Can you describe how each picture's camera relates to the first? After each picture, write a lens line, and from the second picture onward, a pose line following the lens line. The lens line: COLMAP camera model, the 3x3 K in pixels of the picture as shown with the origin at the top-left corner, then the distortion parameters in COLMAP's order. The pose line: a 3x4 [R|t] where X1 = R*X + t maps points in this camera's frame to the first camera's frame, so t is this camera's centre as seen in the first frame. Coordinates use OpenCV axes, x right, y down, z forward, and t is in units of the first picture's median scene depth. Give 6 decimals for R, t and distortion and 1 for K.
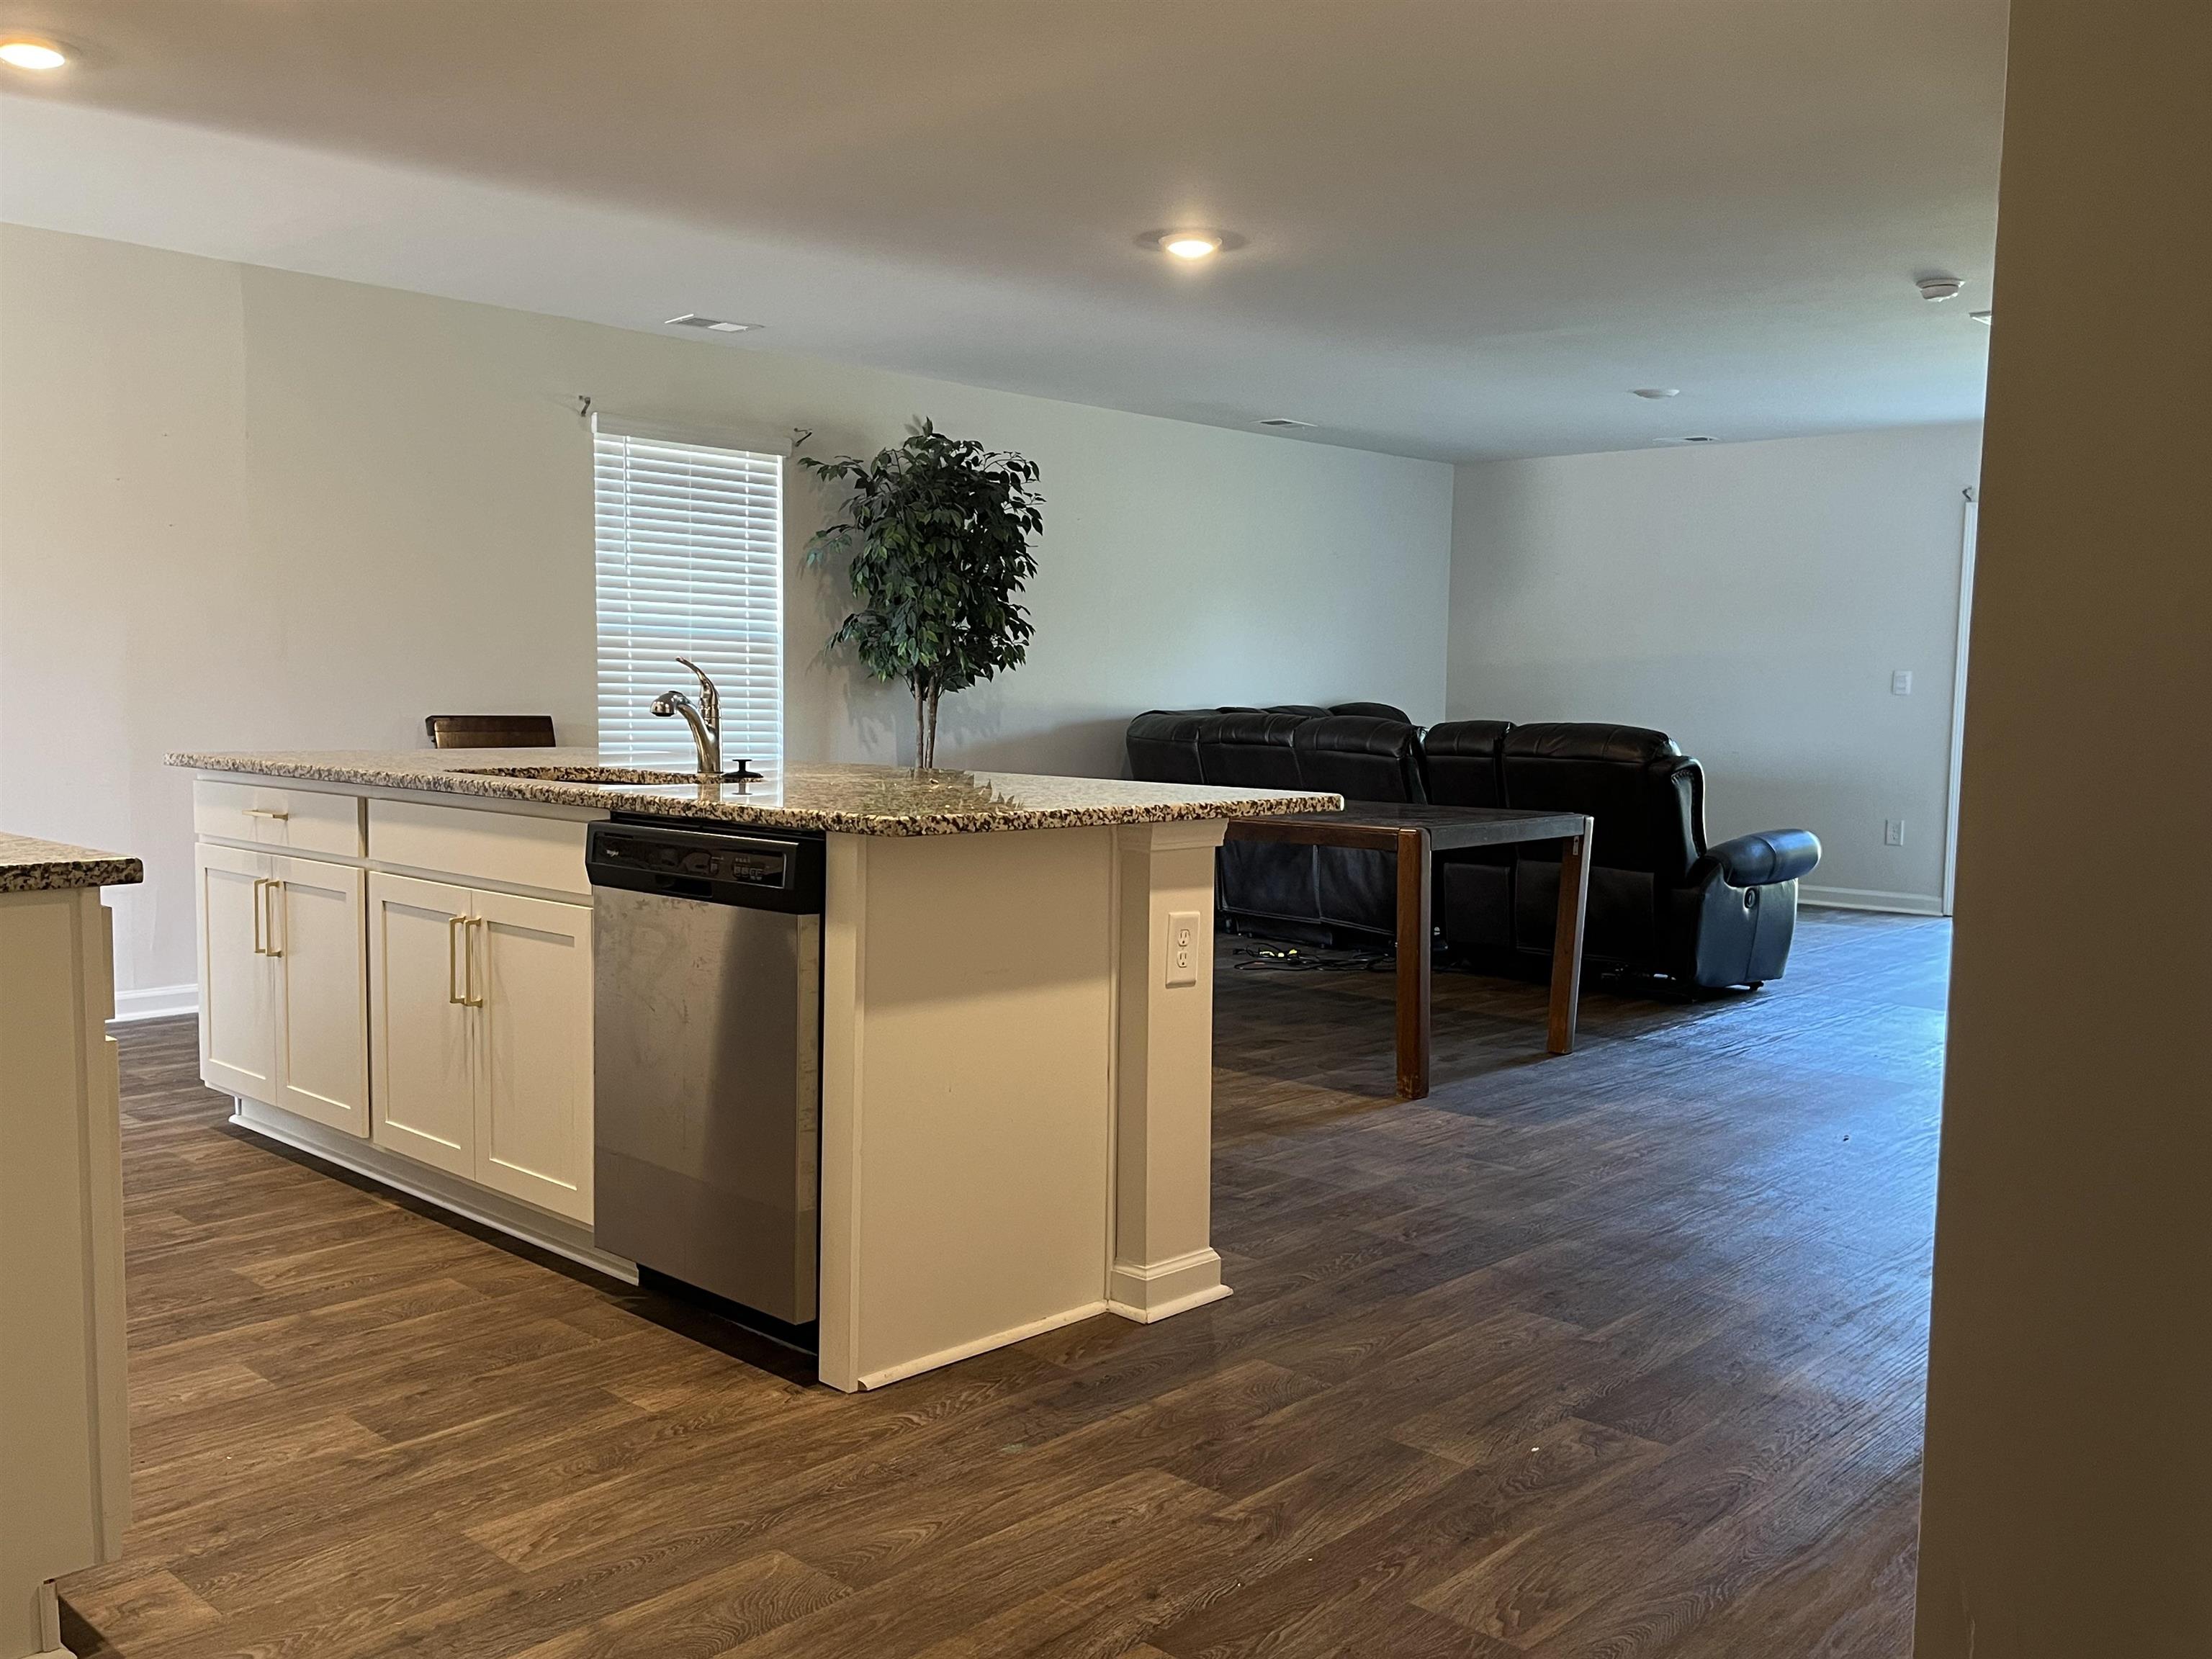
lens RADIAL K [[1877.6, 0, 1106.0], [0, 1877.6, 829.5], [0, 0, 1]] dist [0.053501, -0.079232]
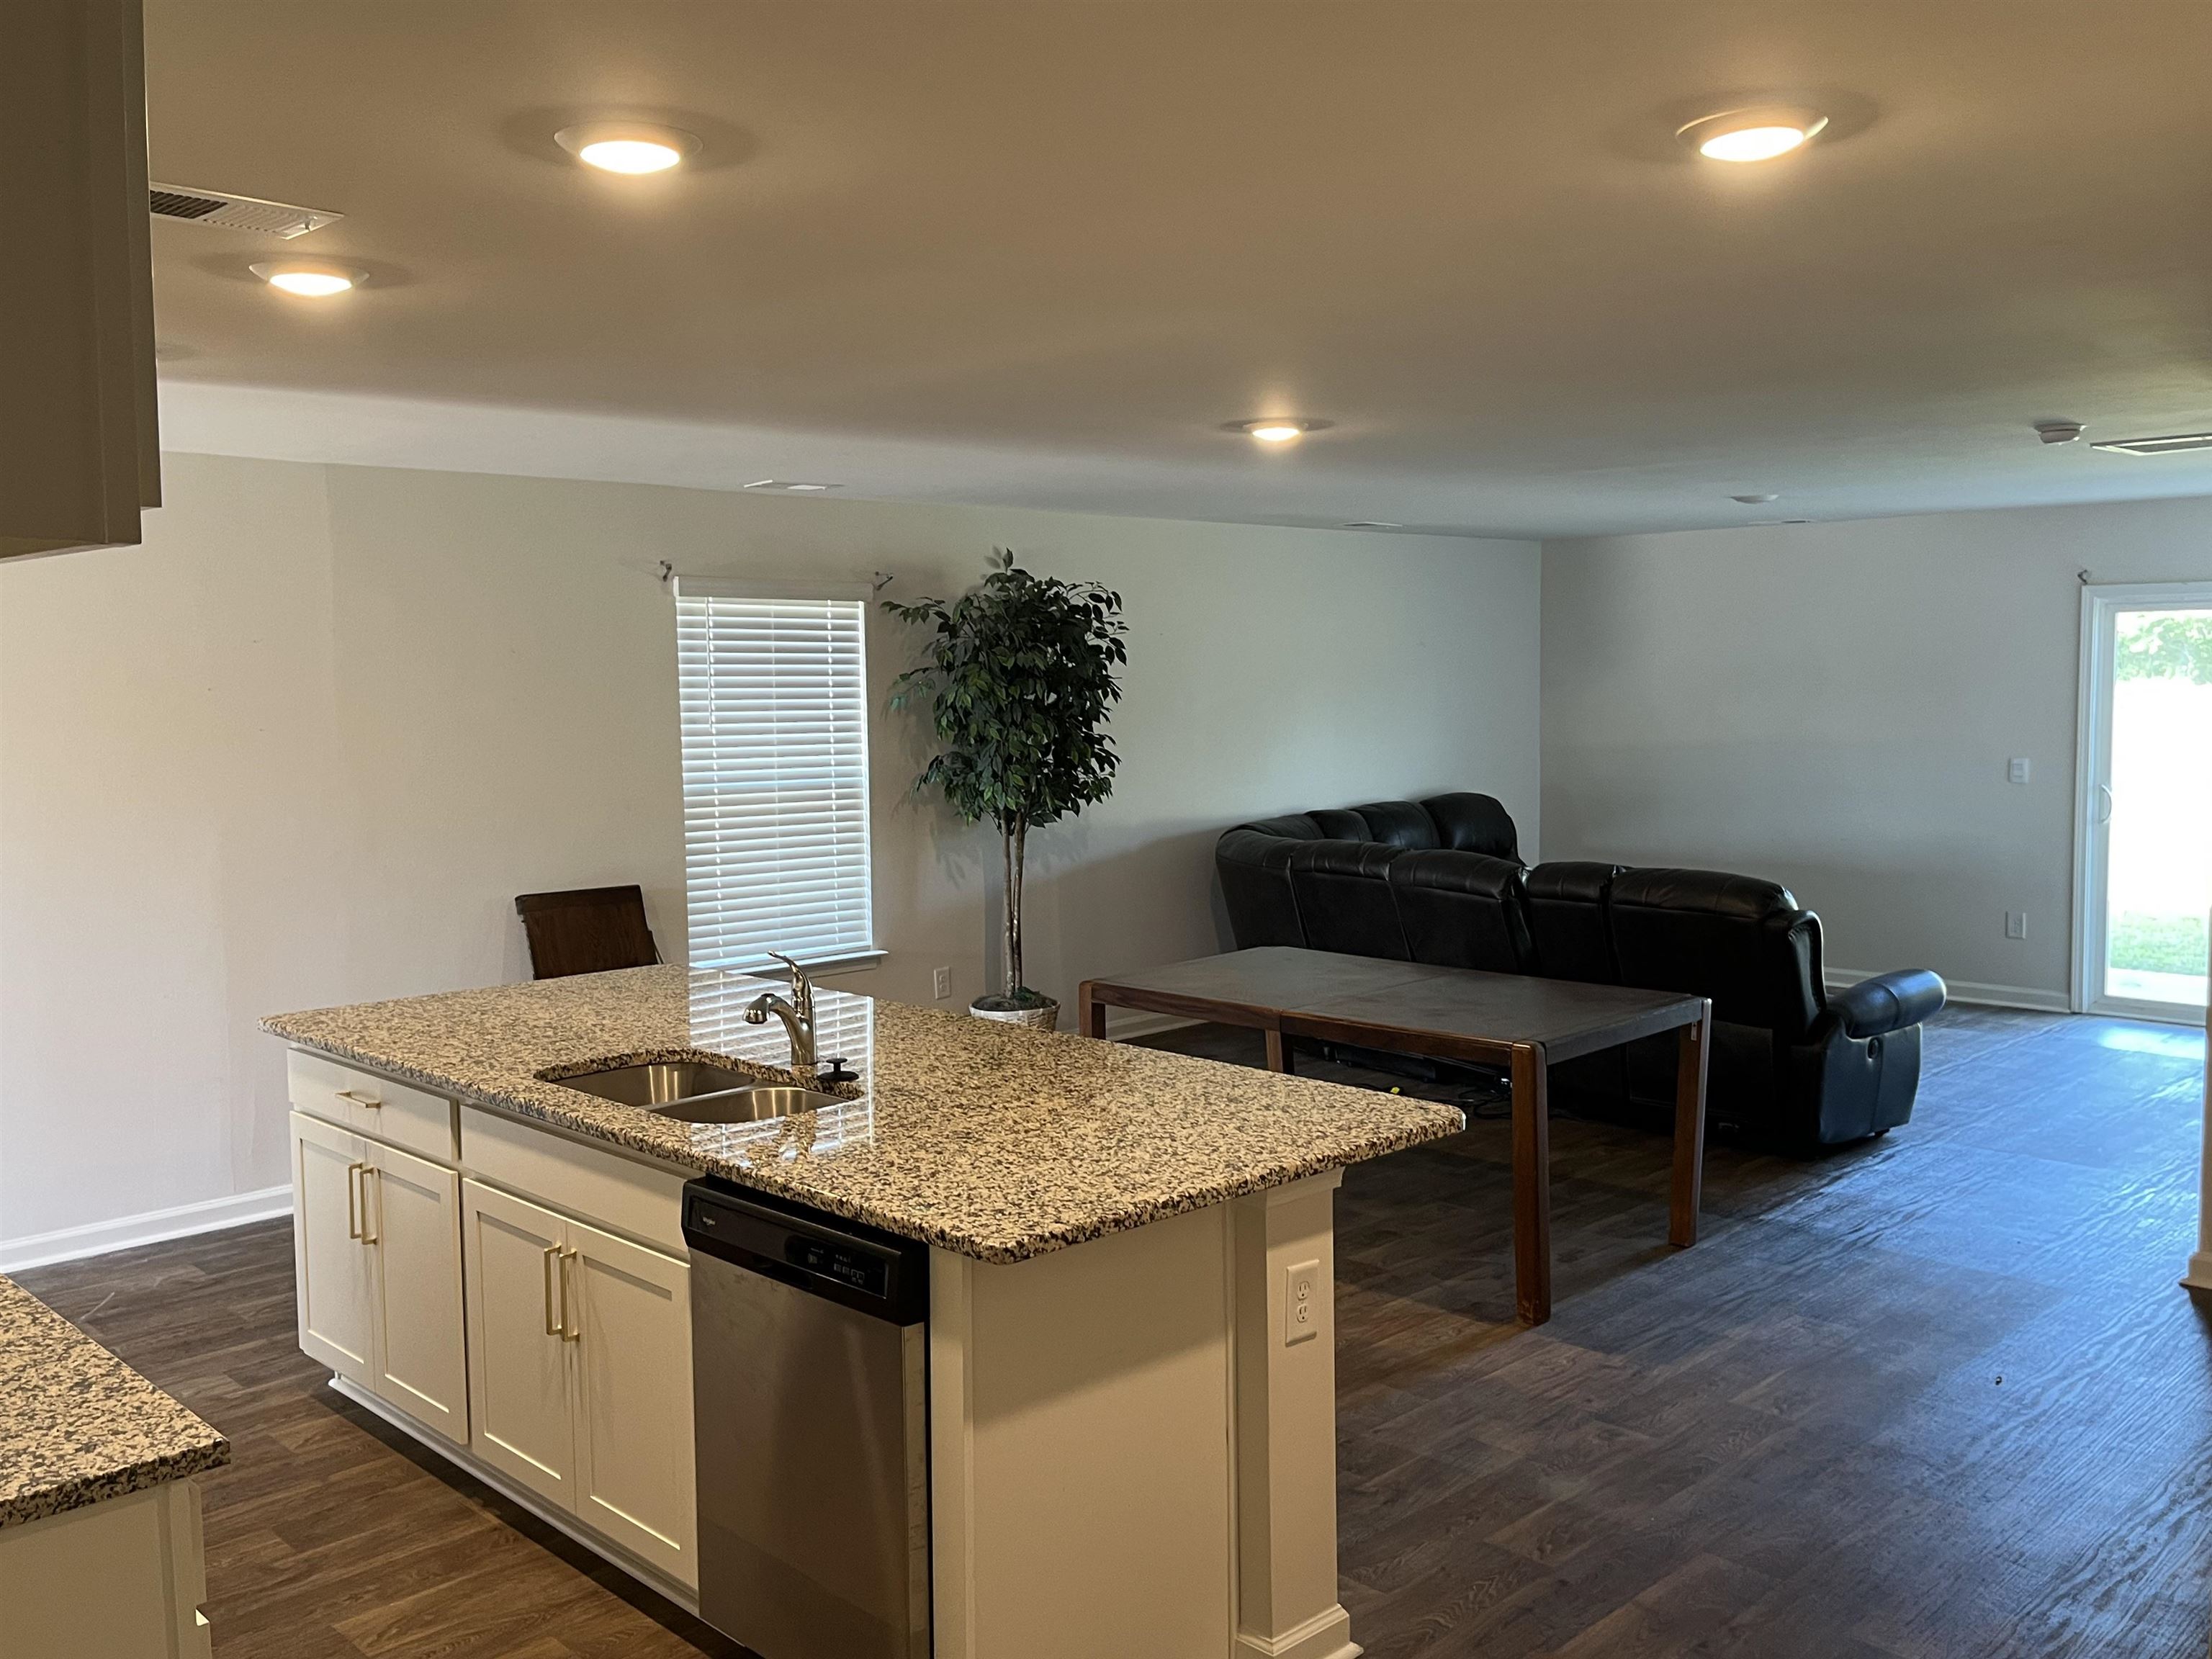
lens RADIAL K [[1888.1, 0, 1106.0], [0, 1888.1, 829.5], [0, 0, 1]] dist [0.044825, -0.051806]
pose [[0.998696, -0.026138, -0.043847, -0.006498], [0.025641, 0.999601, -0.011842, -0.110064], [0.044139, 0.010702, 0.998968, 0.021376]]
